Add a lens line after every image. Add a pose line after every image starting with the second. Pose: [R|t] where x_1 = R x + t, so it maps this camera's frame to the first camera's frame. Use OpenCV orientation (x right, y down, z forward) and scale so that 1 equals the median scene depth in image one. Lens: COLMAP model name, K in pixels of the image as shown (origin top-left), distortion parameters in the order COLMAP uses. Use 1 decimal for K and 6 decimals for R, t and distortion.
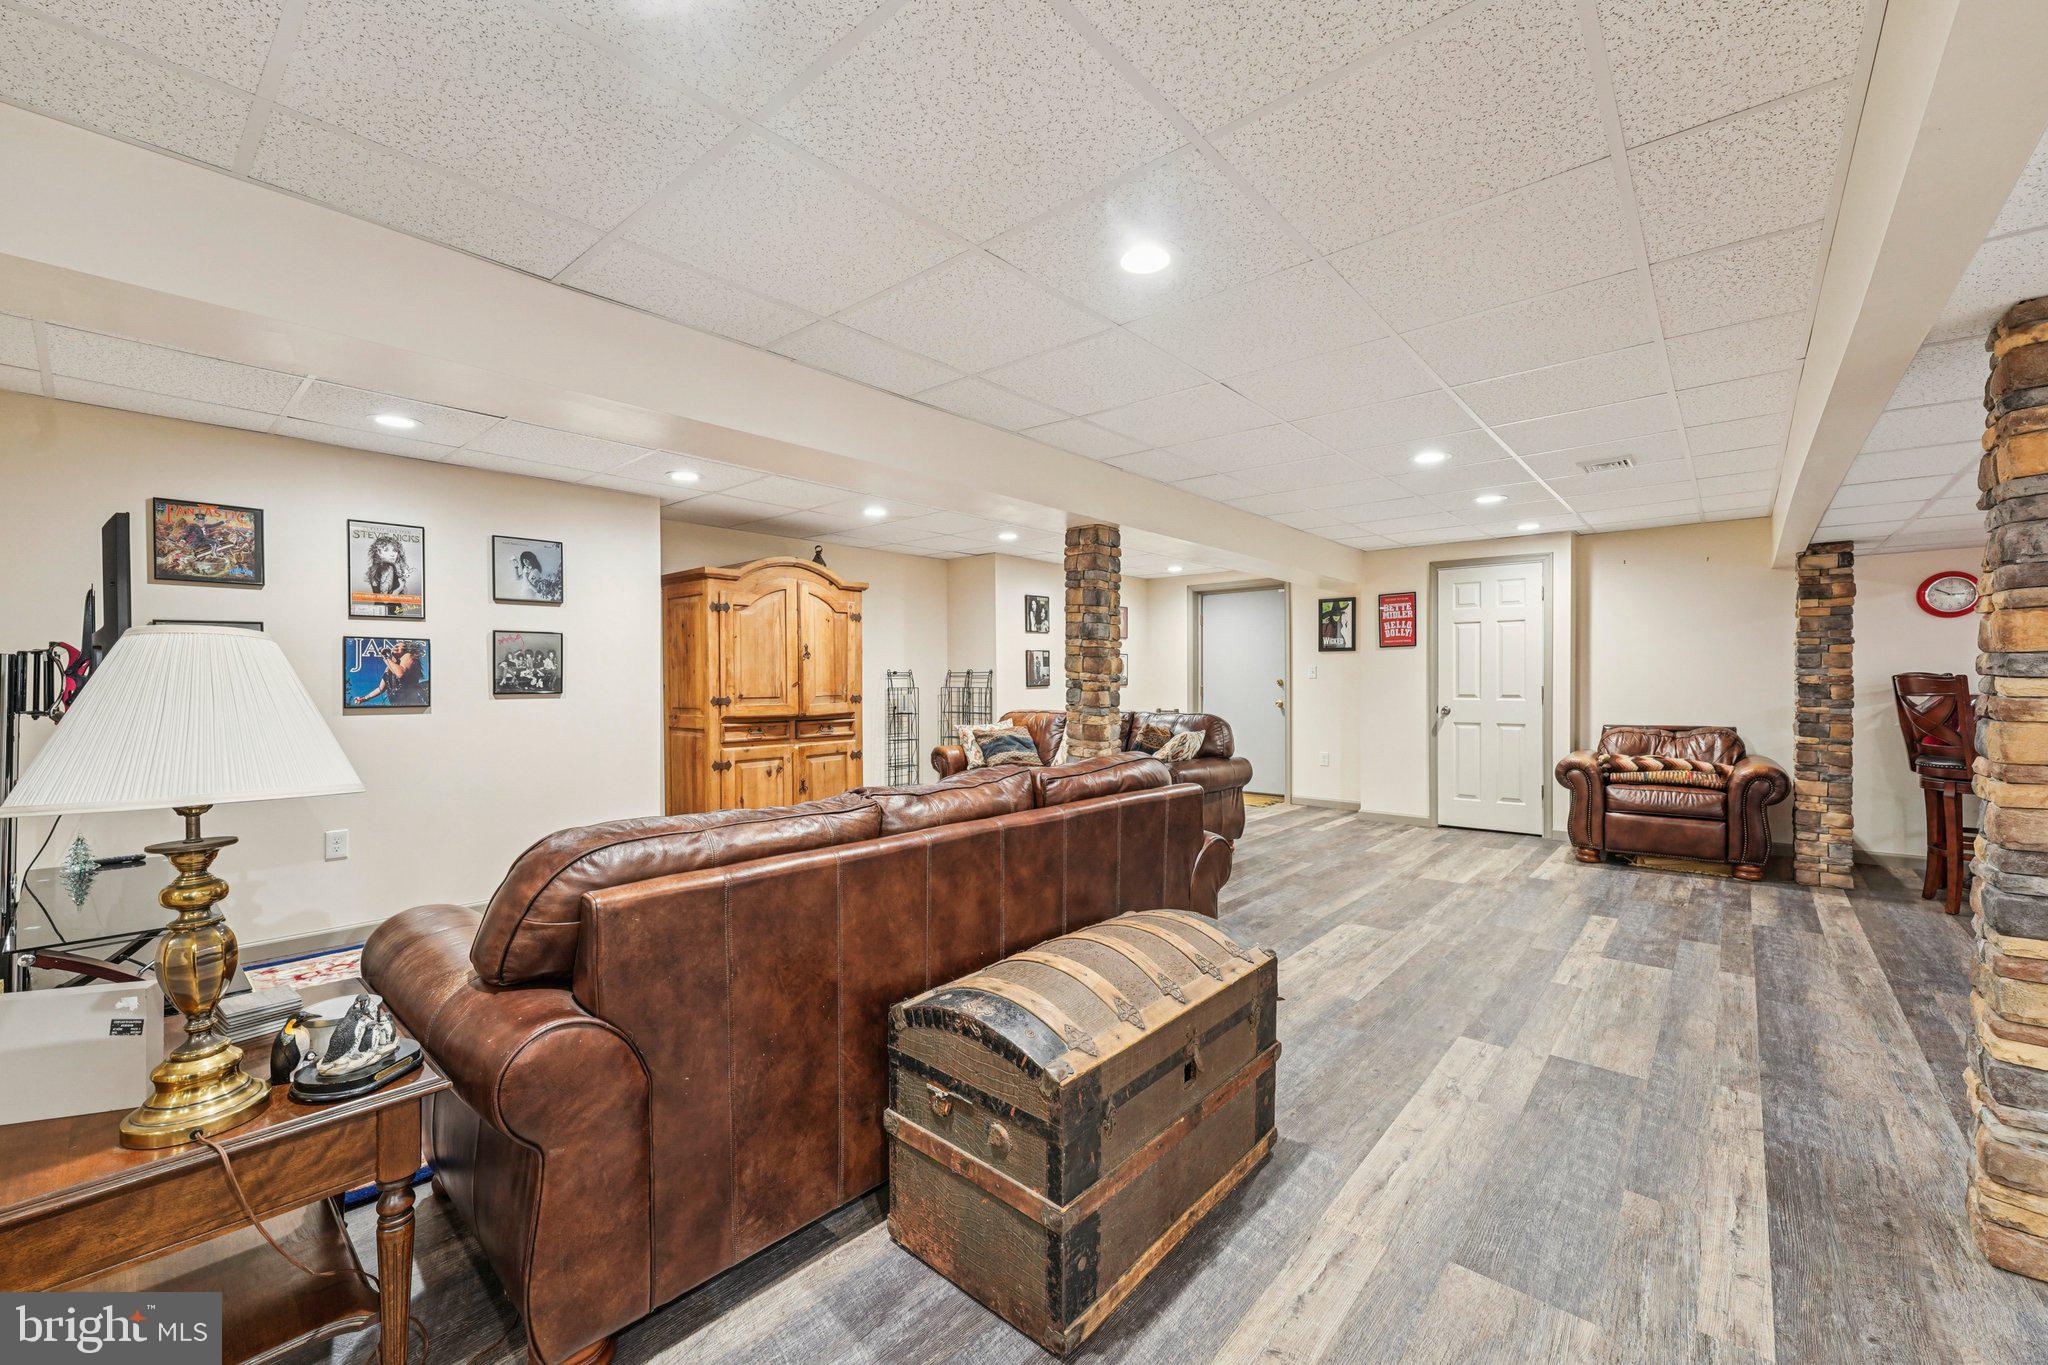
lens RADIAL K [[831.0, 0, 960.9], [0, 831.0, 684.8], [0, 0, 1]] dist [0.000933, -0.001620]
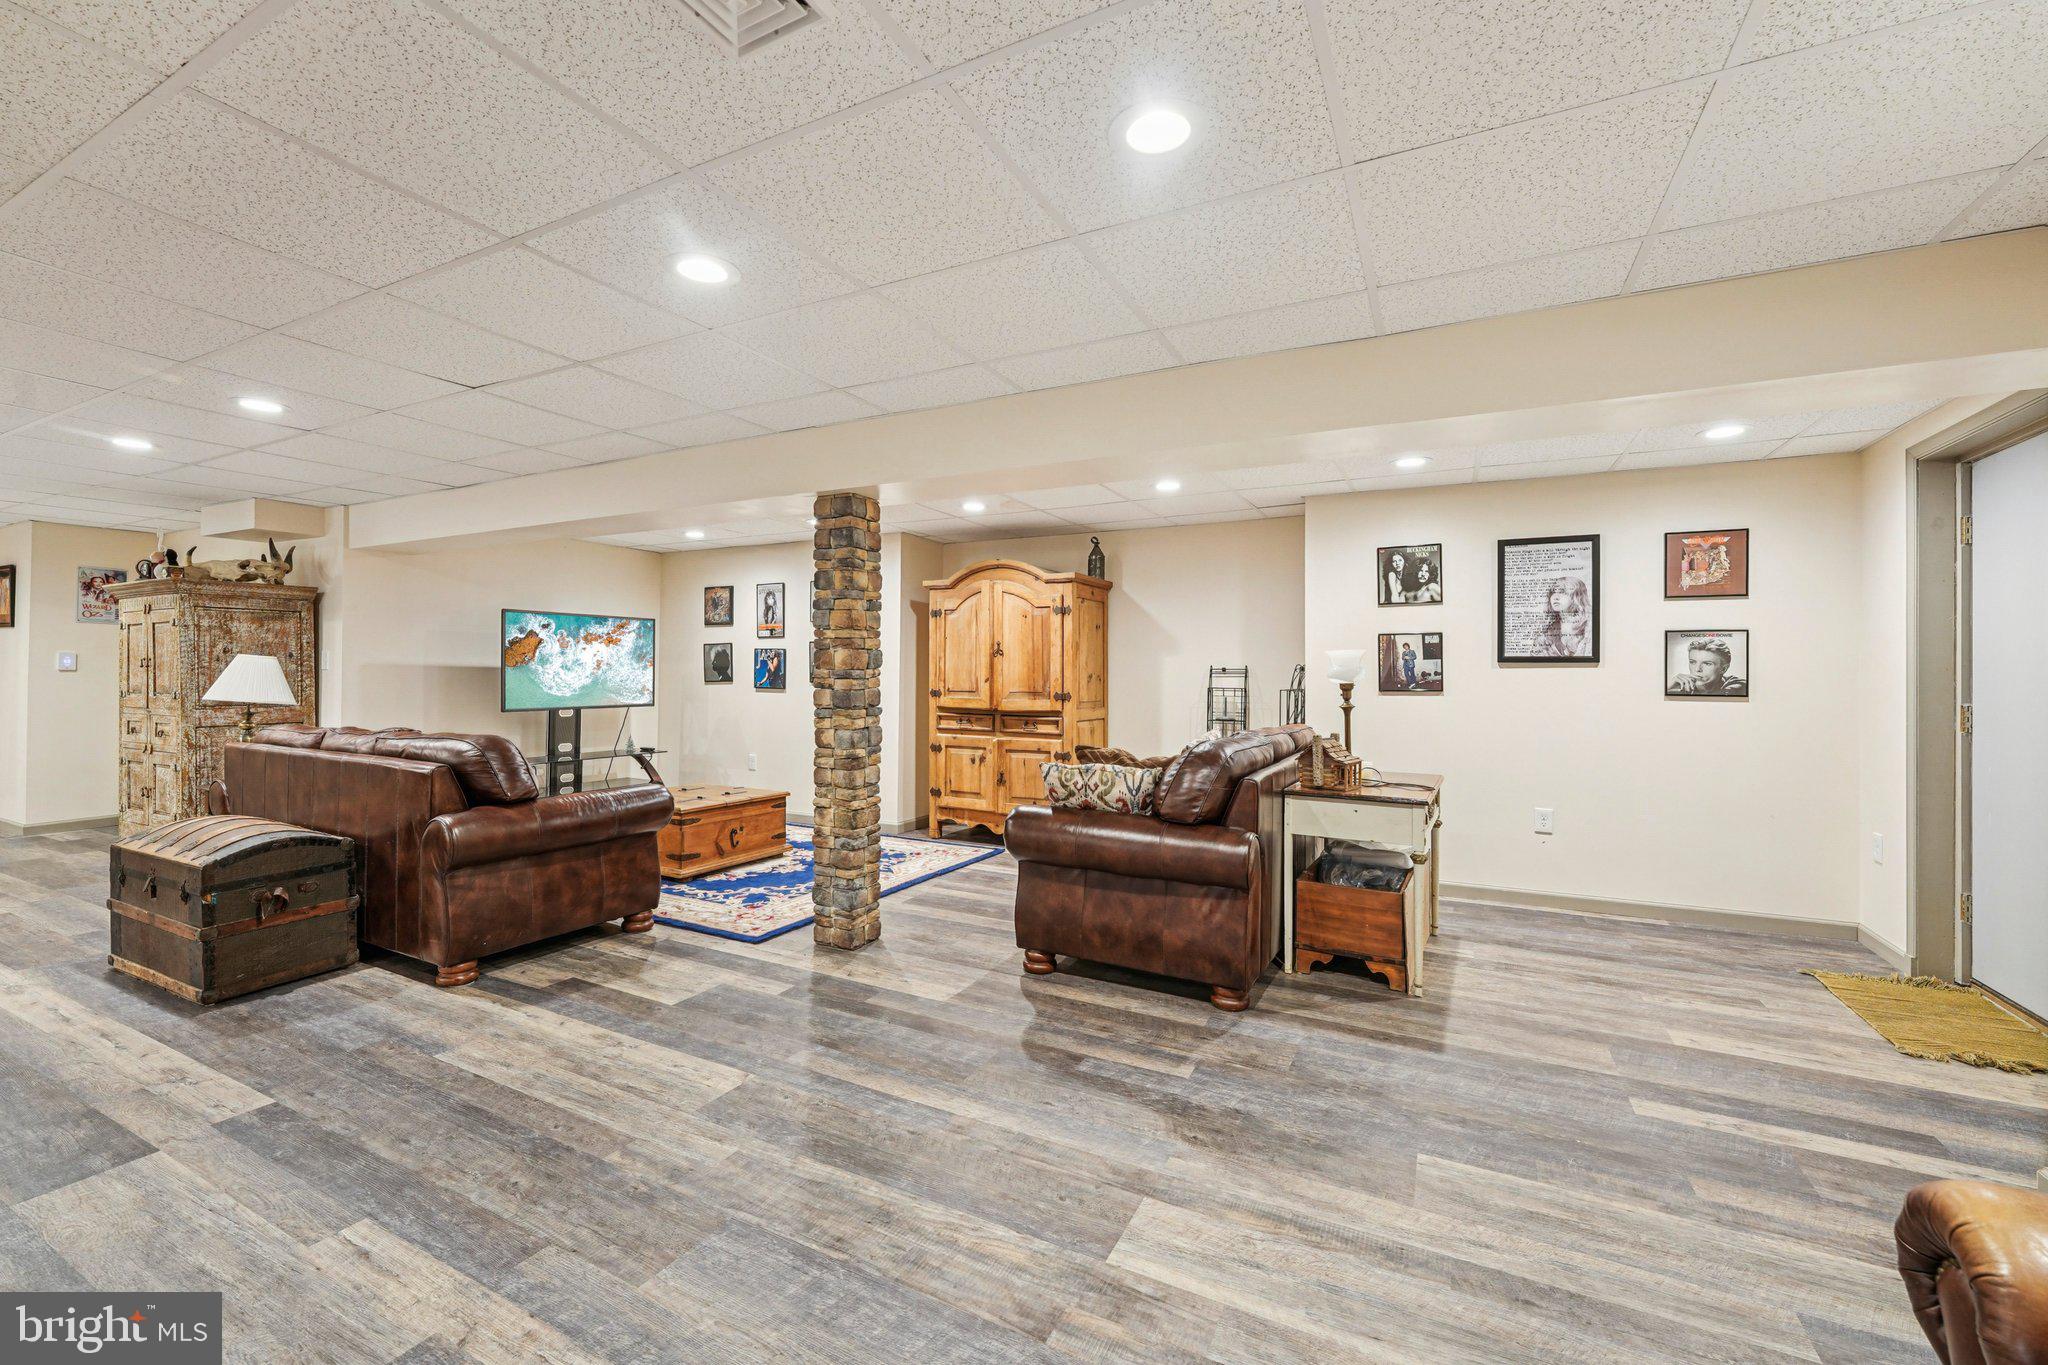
lens RADIAL K [[831.0, 0, 1053.9], [0, 831.0, 671.4], [0, 0, 1]] dist [0.000933, -0.001620]
pose [[0.280243, 0.000624, -0.959929, 0.918649], [-0.016903, 0.999848, -0.004285, -0.009101], [0.959780, 0.017427, 0.280211, 0.857655]]
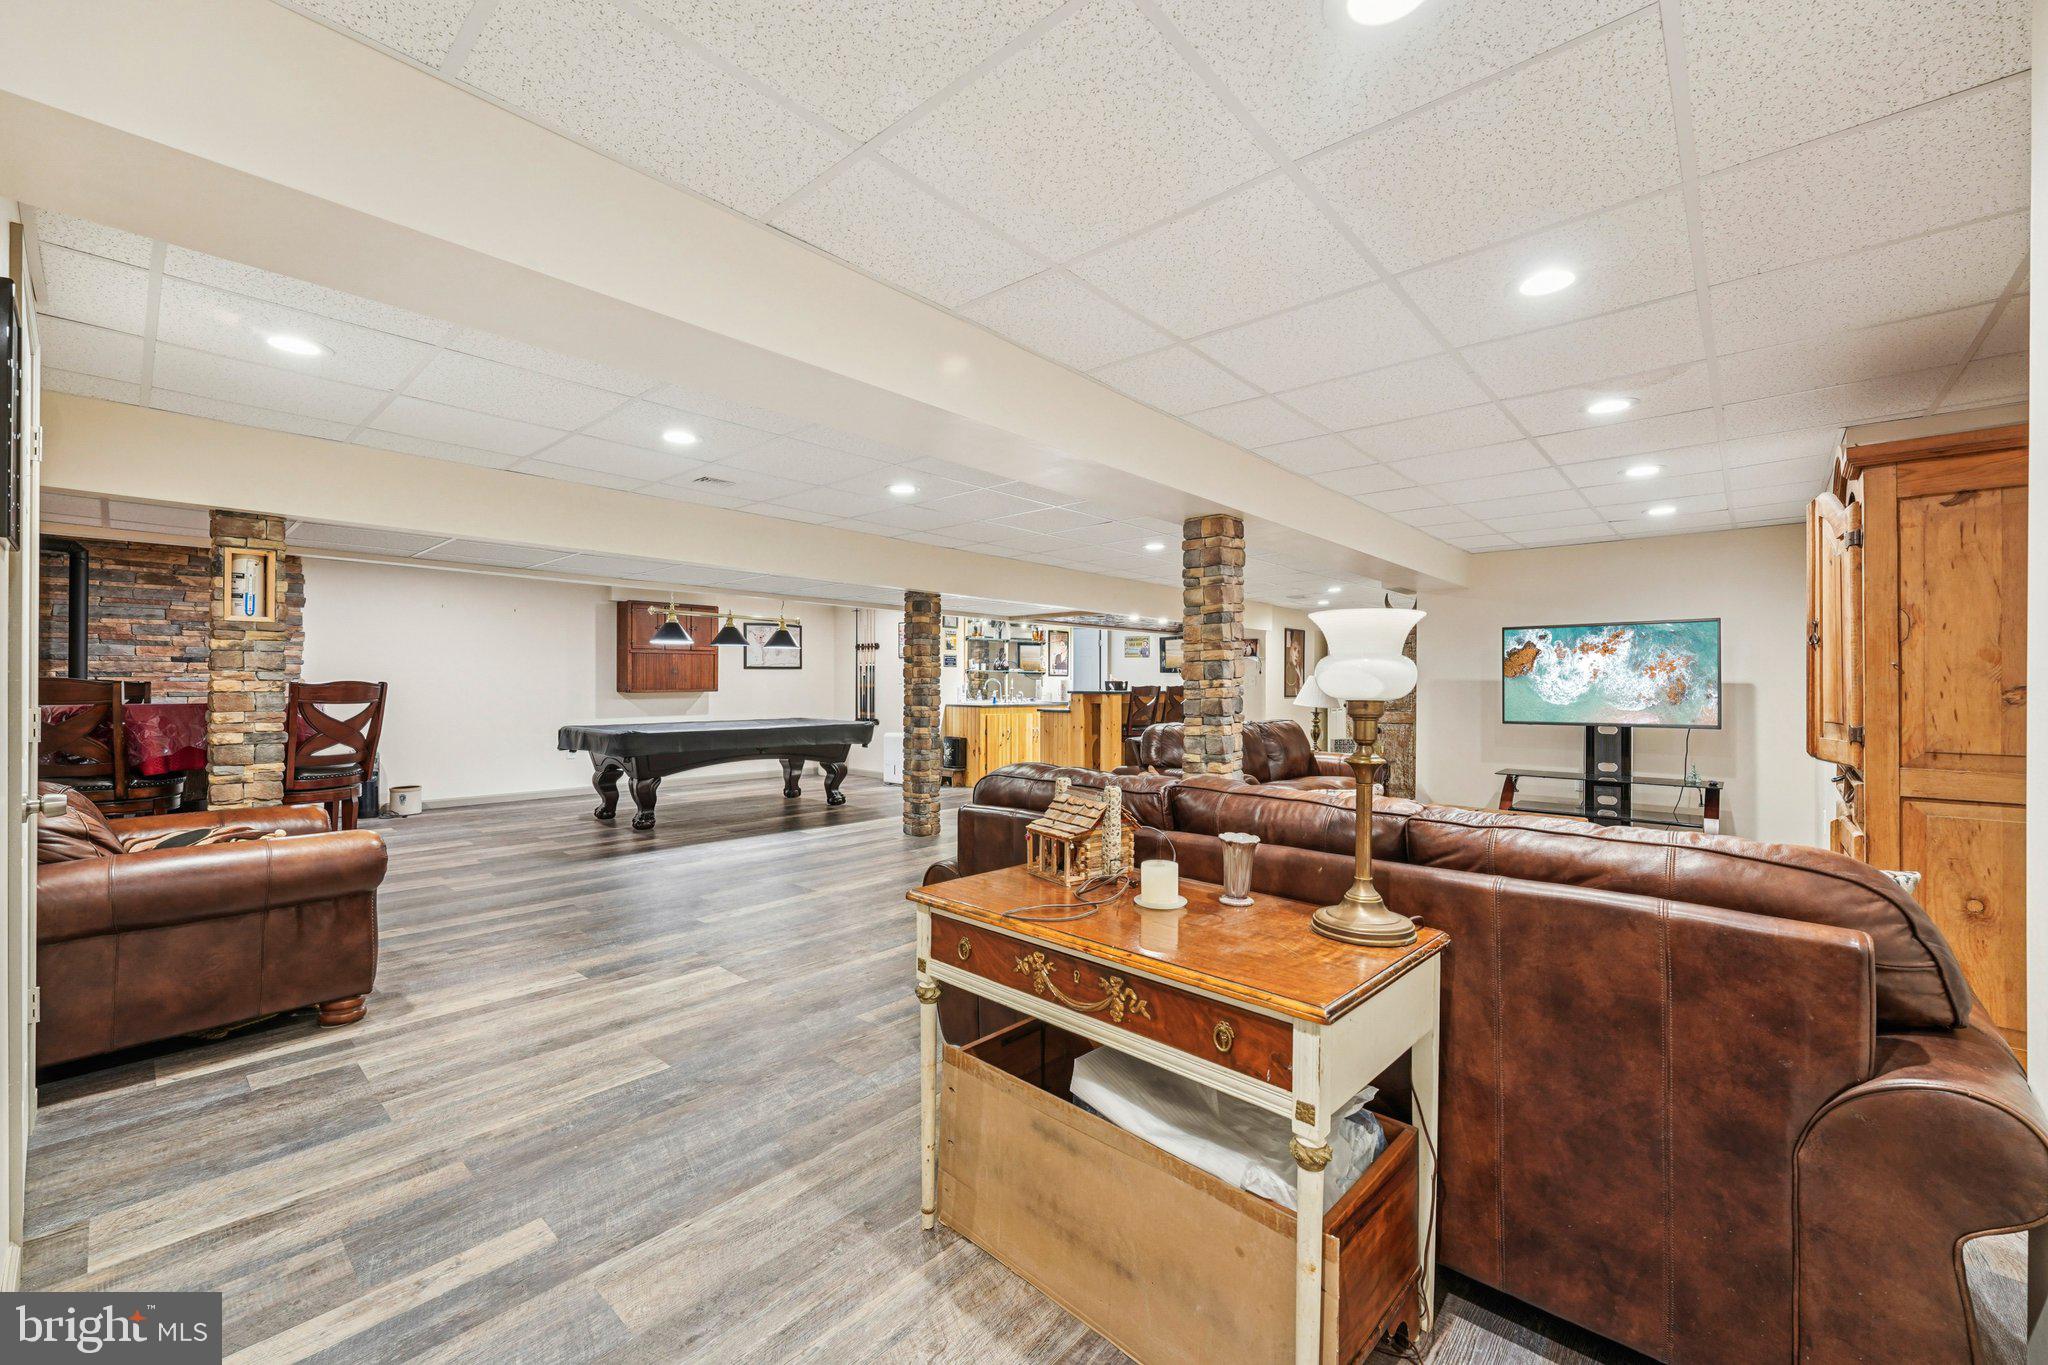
lens RADIAL K [[831.0, 0, 990.6], [0, 831.0, 684.7], [0, 0, 1]] dist [0.000933, -0.001620]
pose [[-0.999736, 0.000992, 0.022948, 0.331516], [0.001196, 0.999960, 0.008857, -0.013820], [-0.022938, 0.008882, -0.999697, 1.702237]]
